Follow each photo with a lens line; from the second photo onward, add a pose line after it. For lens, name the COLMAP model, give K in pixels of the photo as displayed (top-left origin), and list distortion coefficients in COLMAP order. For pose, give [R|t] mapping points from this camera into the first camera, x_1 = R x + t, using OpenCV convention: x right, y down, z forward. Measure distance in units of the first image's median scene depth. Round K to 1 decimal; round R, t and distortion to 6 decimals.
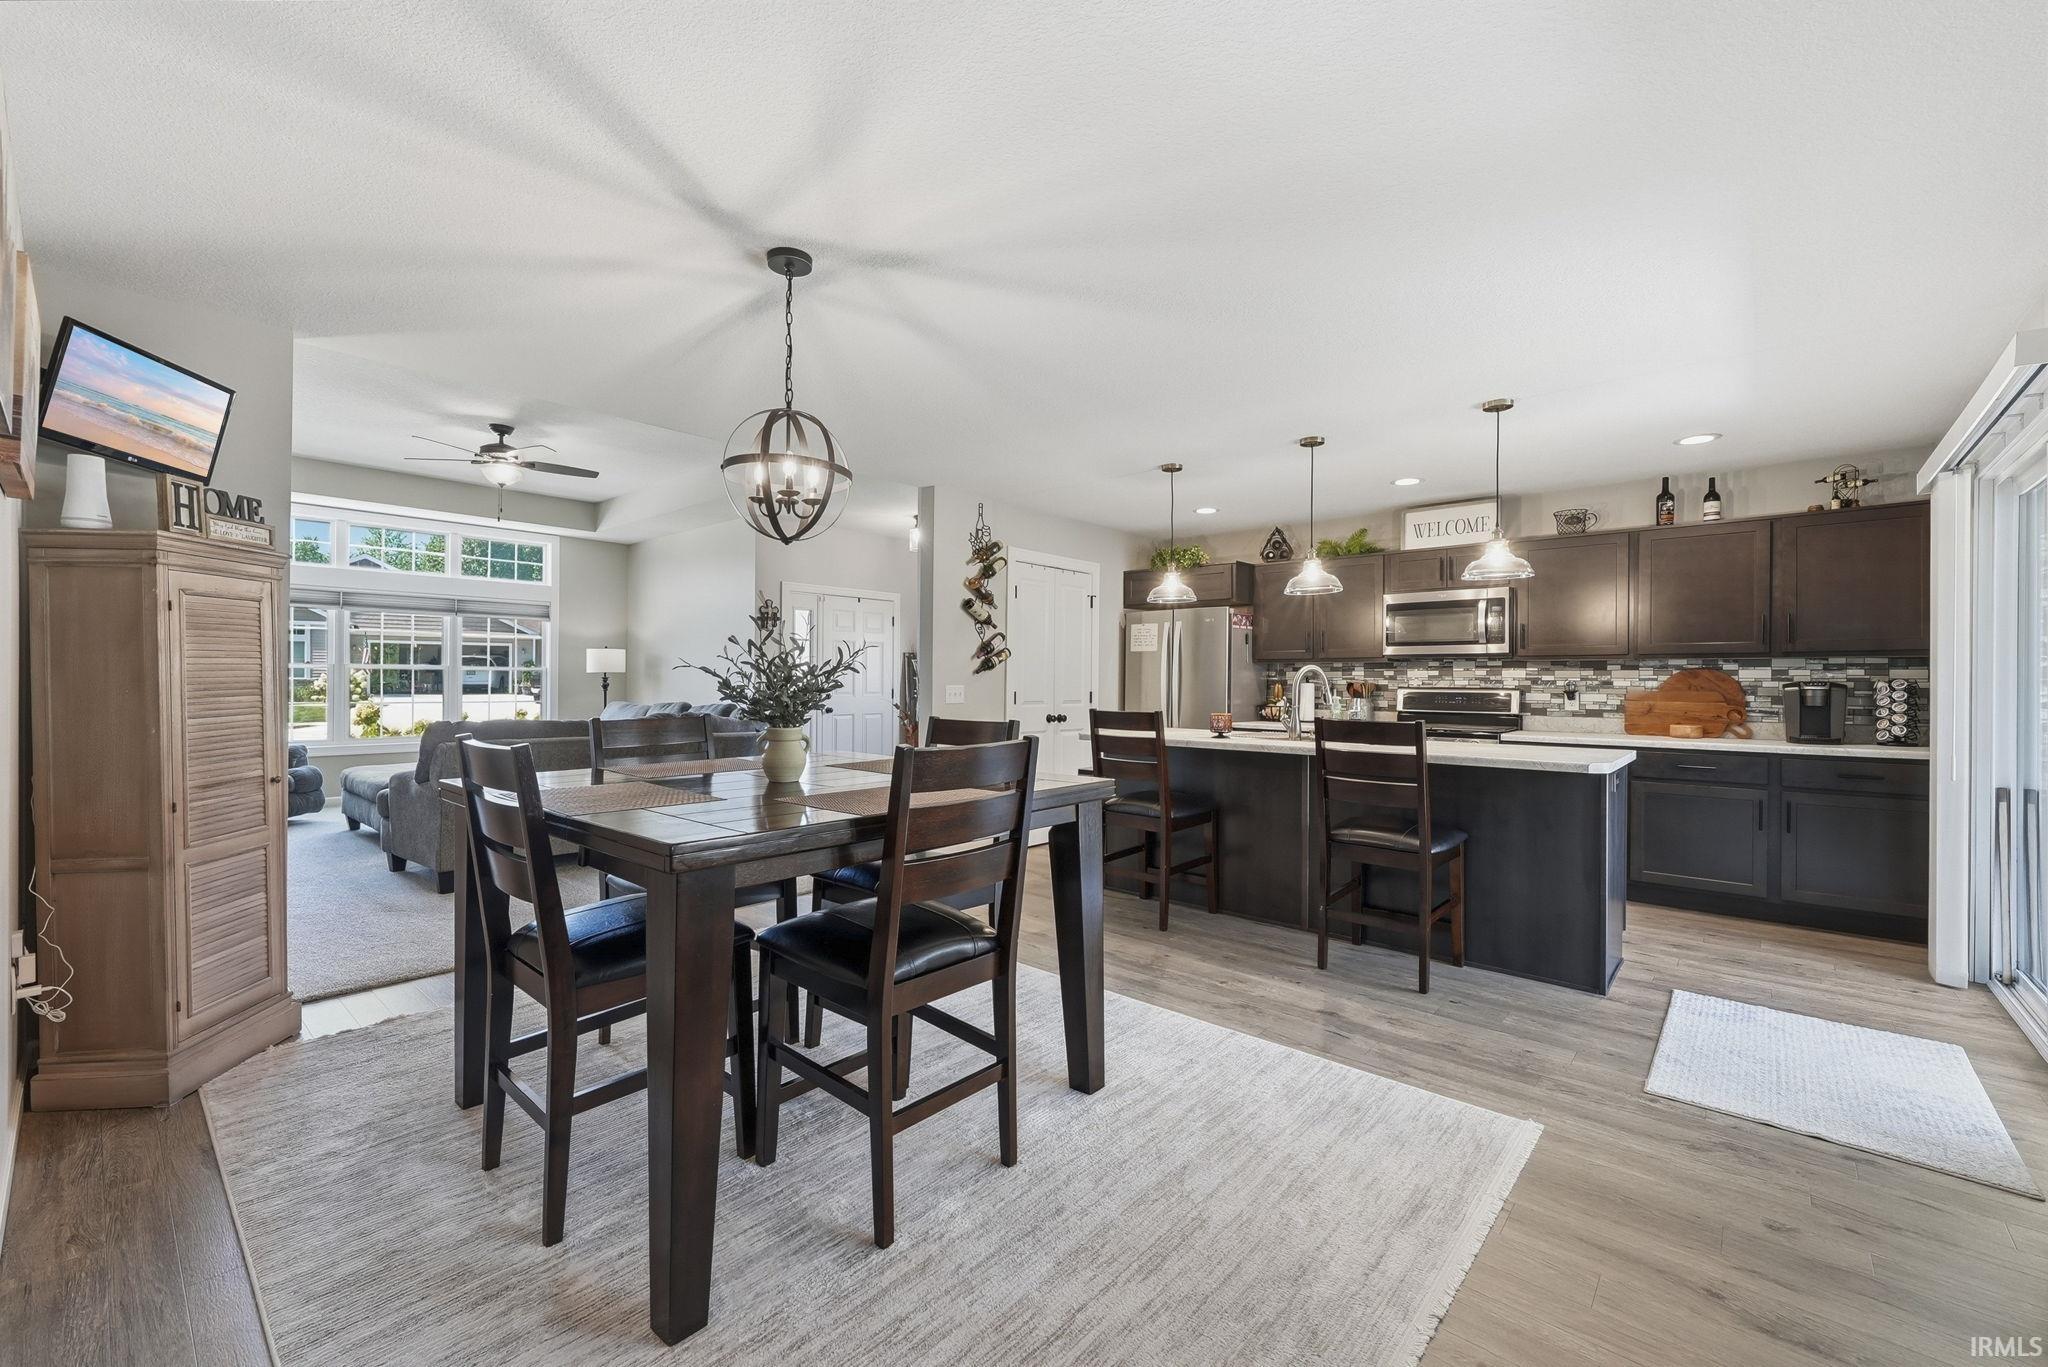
lens RADIAL K [[832.3, 0, 1009.4], [0, 832.3, 680.5], [0, 0, 1]] dist [-0.001334, 0.000206]
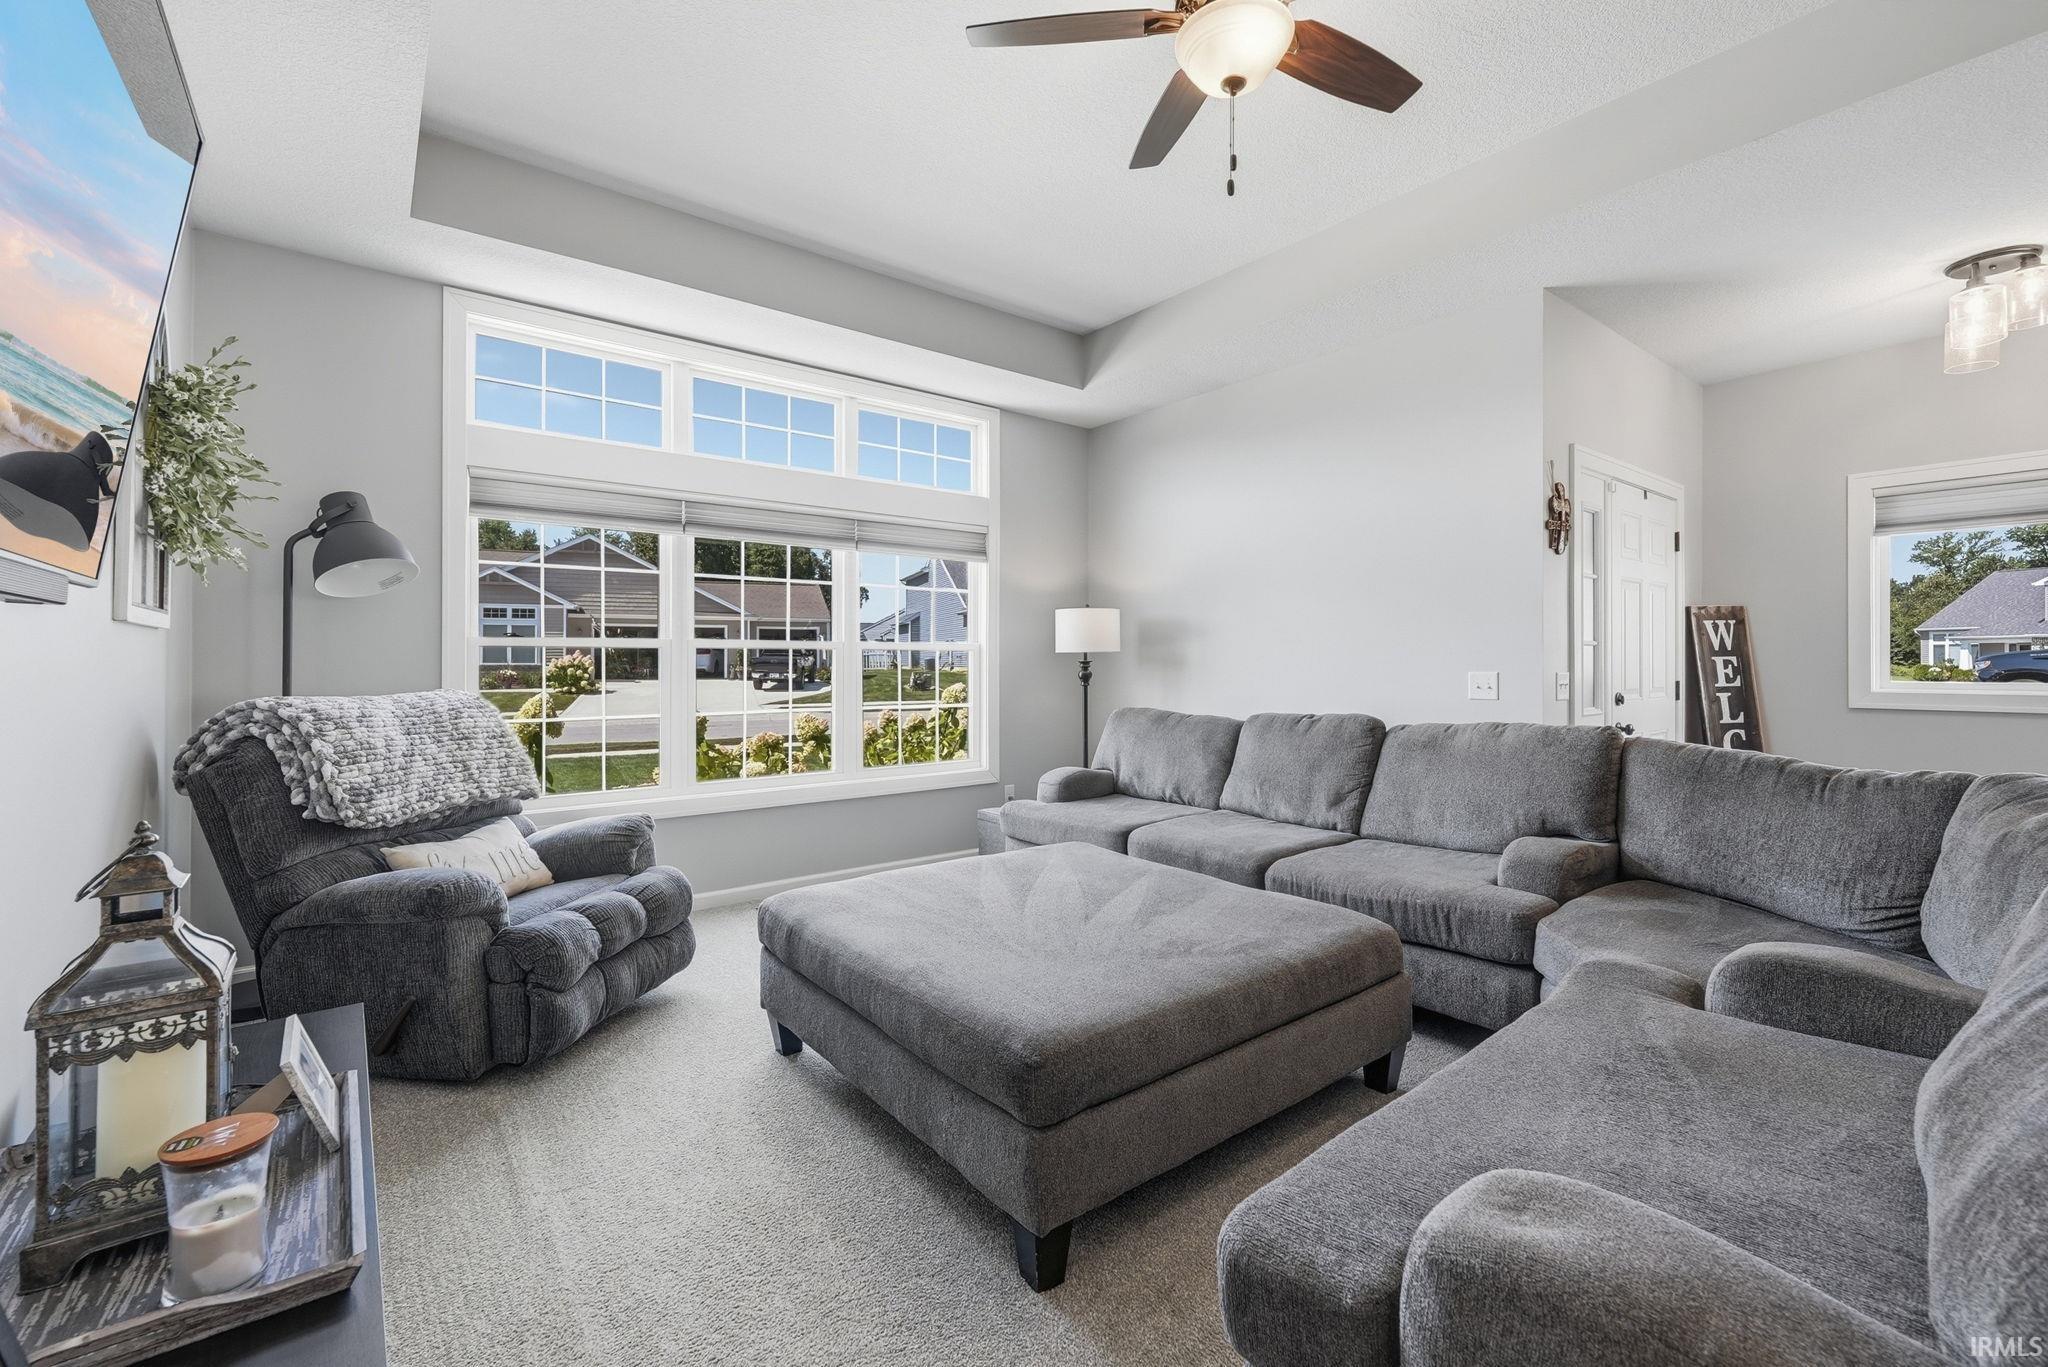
lens RADIAL K [[846.5, 0, 1009.4], [0, 846.5, 679.4], [0, 0, 1]] dist [-0.001360, -0.000109]
pose [[0.983072, -0.003907, -0.183176, -0.809599], [0.007970, 0.999738, 0.021453, -0.008466], [0.183044, -0.022550, 0.982846, 0.832685]]
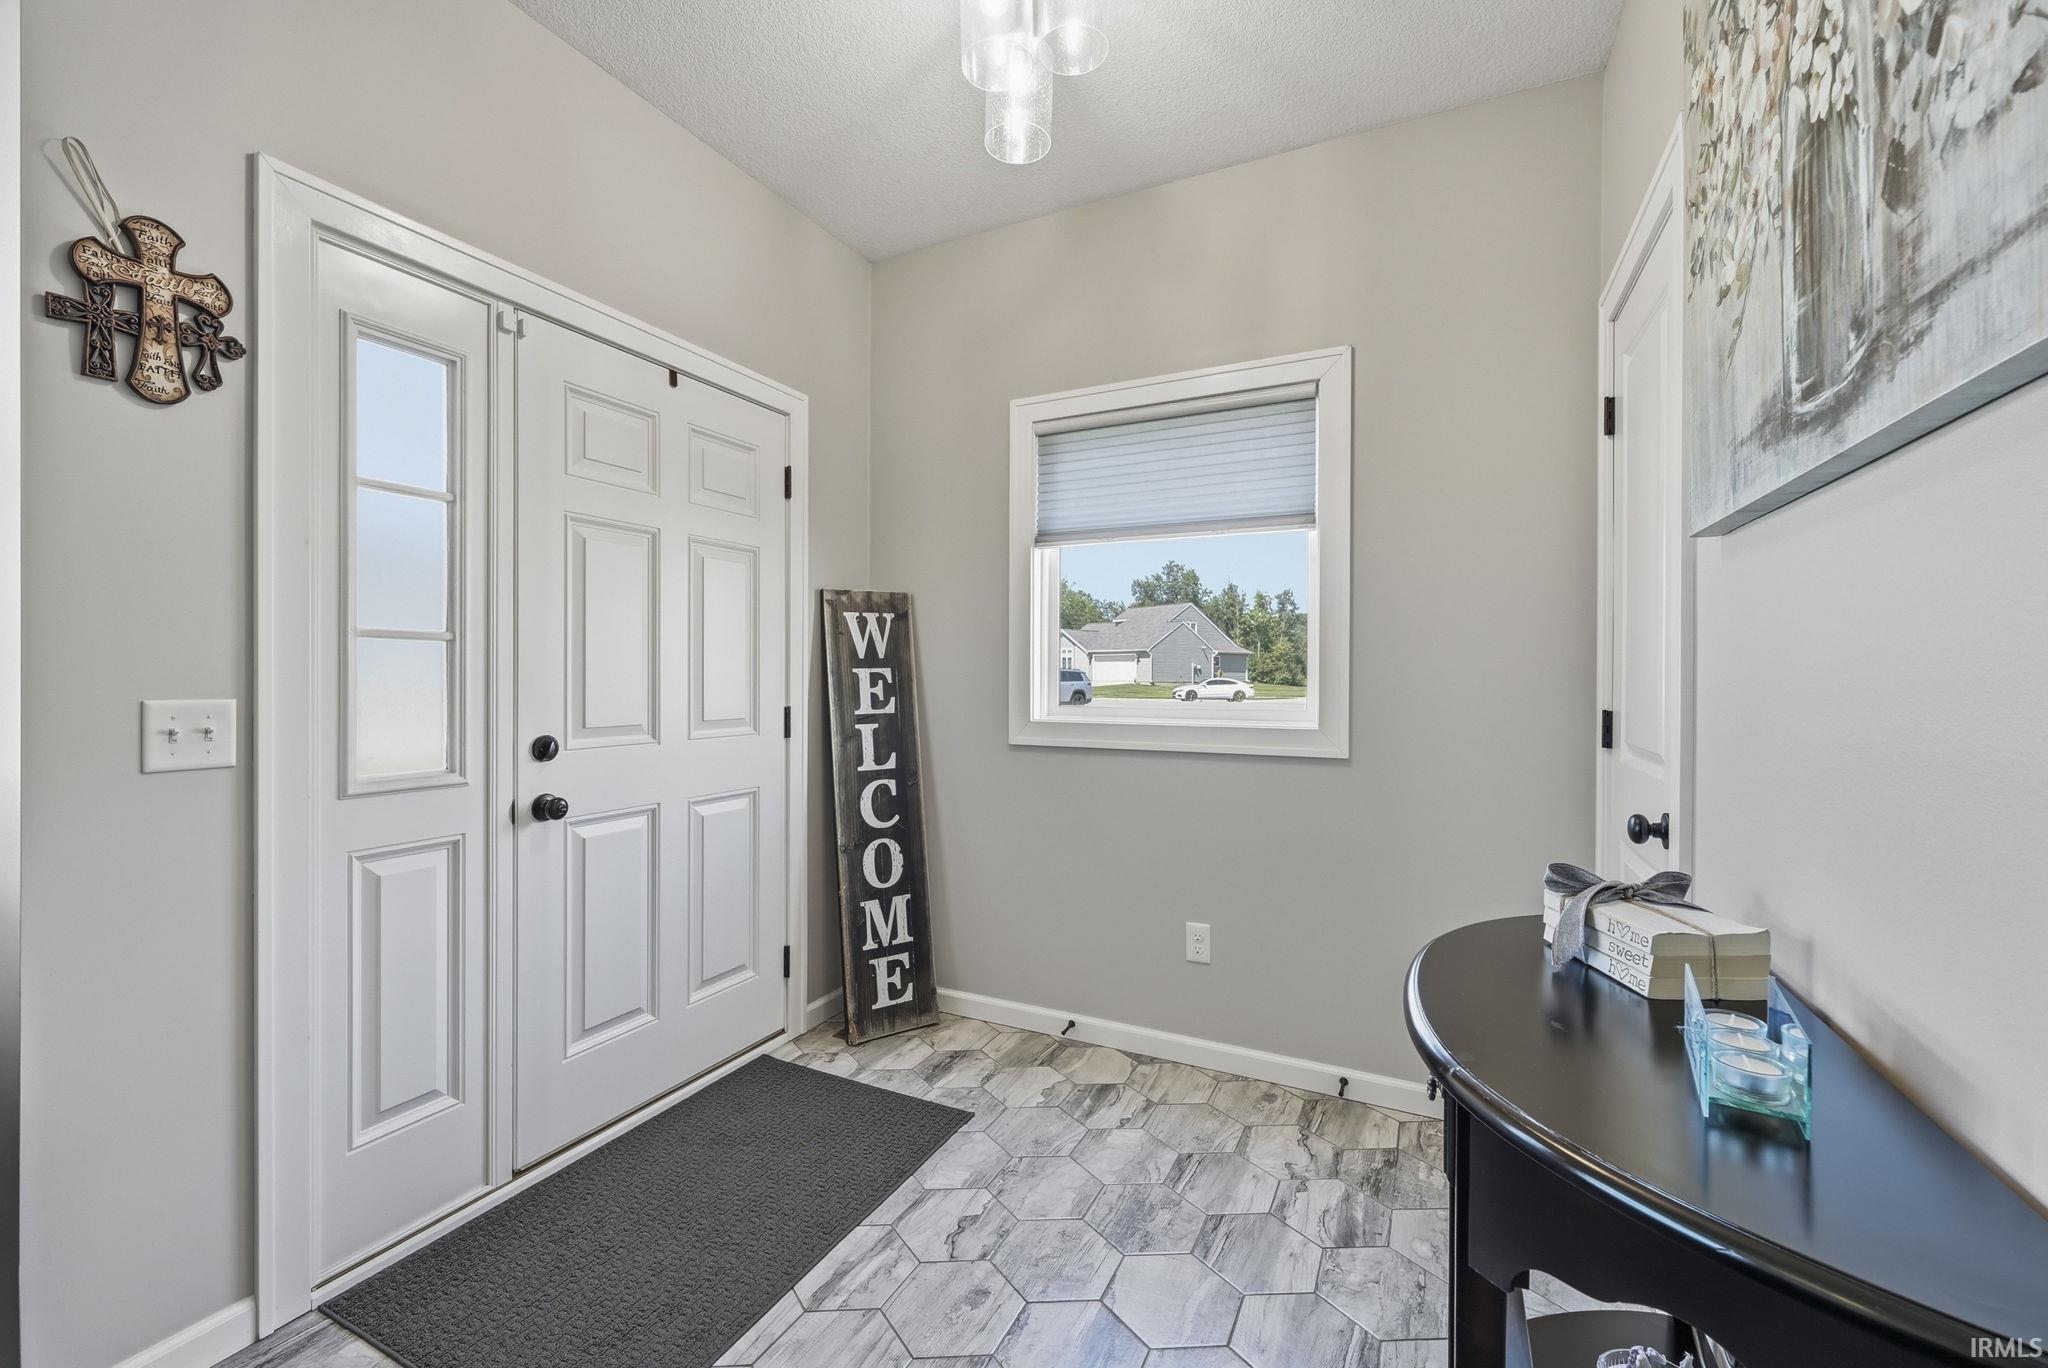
lens RADIAL K [[846.5, 0, 1009.4], [0, 846.5, 679.9], [0, 0, 1]] dist [-0.001360, -0.000109]
pose [[0.964736, -0.003377, 0.263197, -0.267390], [0.000851, 0.999952, 0.009711, -0.004537], [-0.263218, -0.009144, 0.964693, 1.281462]]
